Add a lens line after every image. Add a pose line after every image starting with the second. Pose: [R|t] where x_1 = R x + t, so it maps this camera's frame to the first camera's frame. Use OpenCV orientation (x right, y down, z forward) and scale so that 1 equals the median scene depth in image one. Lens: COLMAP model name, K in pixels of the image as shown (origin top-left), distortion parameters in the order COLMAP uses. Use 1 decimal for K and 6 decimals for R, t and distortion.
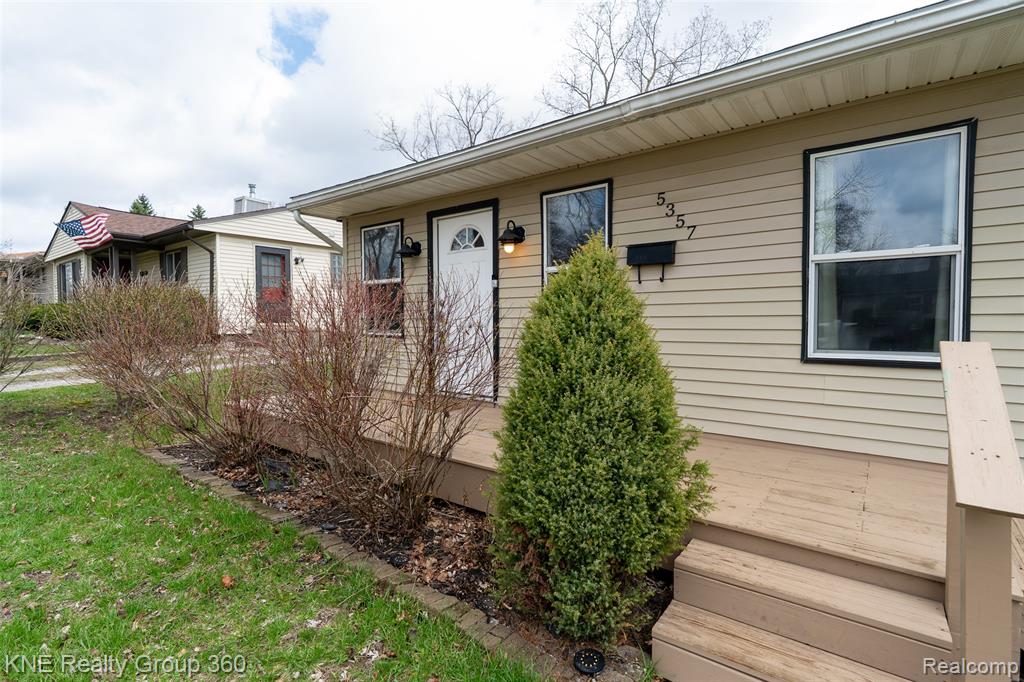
lens RADIAL K [[477.5, 0, 512.0], [0, 477.5, 341.0], [0, 0, 1]] dist [-0.011928, 0.000092]
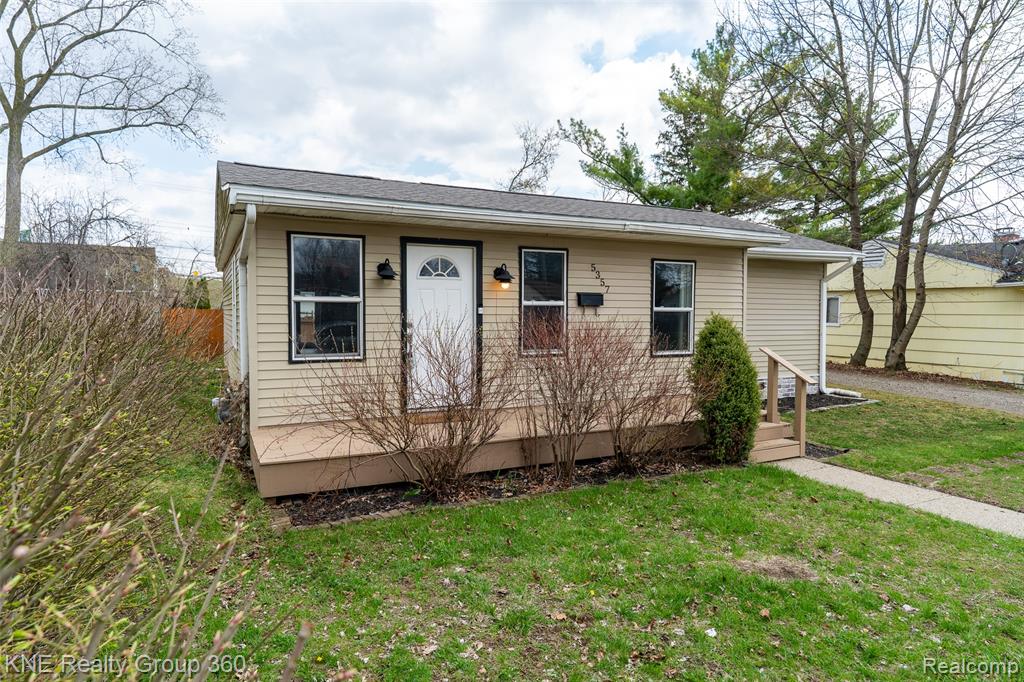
lens RADIAL K [[606.8, 0, 512.0], [0, 606.8, 341.0], [0, 0, 1]] dist [0.000895, 0.000530]
pose [[0.443430, -0.036925, 0.895548, -1.268294], [0.032885, 0.999149, 0.024913, -0.071203], [-0.895706, 0.018403, 0.444267, 0.214696]]
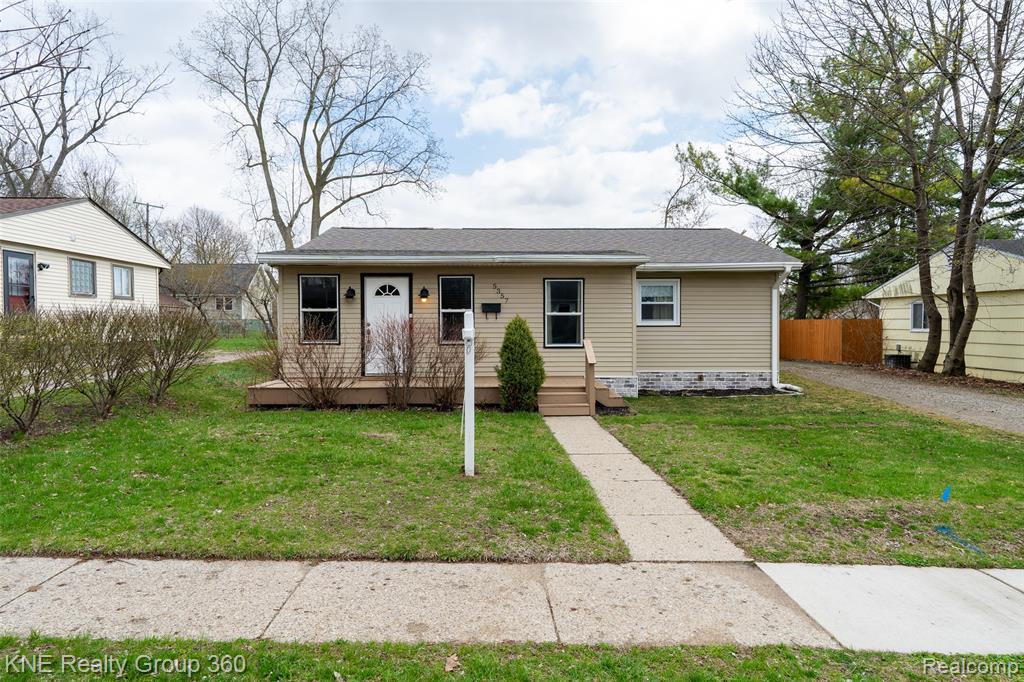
lens RADIAL K [[592.0, 0, 512.0], [0, 592.0, 341.0], [0, 0, 1]] dist [-0.002931, -0.000539]
pose [[0.776762, -0.014509, 0.629627, -1.148327], [0.026098, 0.999617, -0.009161, 0.017155], [-0.629253, 0.023548, 0.776843, -1.074223]]
